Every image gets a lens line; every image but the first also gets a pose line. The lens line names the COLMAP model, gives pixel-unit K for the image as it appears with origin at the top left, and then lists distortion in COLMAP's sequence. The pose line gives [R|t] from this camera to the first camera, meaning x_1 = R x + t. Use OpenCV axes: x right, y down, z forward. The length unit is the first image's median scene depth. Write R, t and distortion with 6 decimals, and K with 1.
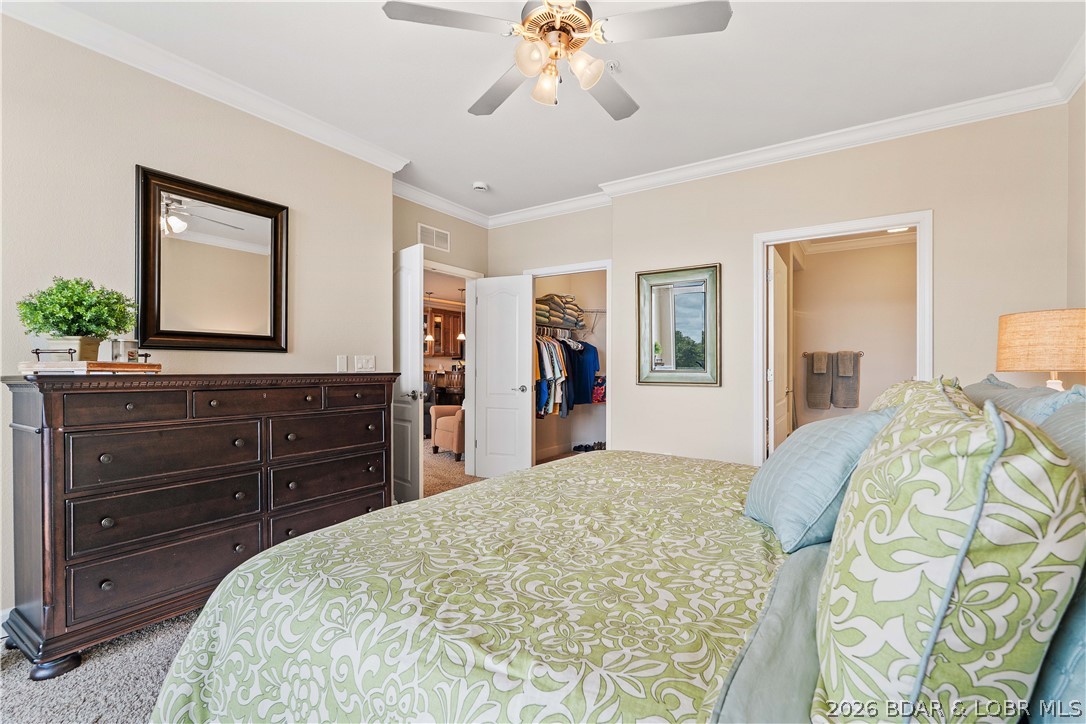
lens RADIAL K [[485.4, 0, 535.6], [0, 485.4, 366.4], [0, 0, 1]] dist [-0.000257, -0.001180]
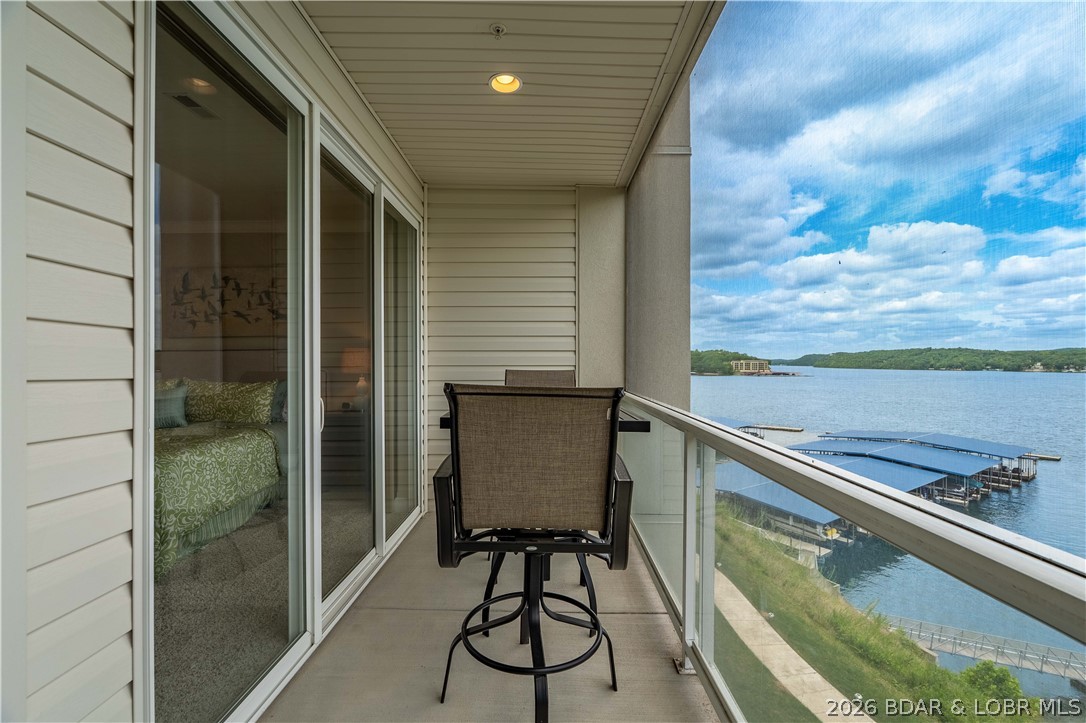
lens RADIAL K [[485.4, 0, 539.9], [0, 485.4, 358.9], [0, 0, 1]] dist [-0.000257, -0.001180]
pose [[-0.595171, -0.008886, 0.803550, -1.740318], [-0.003867, 0.999959, 0.008193, 0.044242], [-0.803590, 0.001769, -0.595181, 1.178677]]
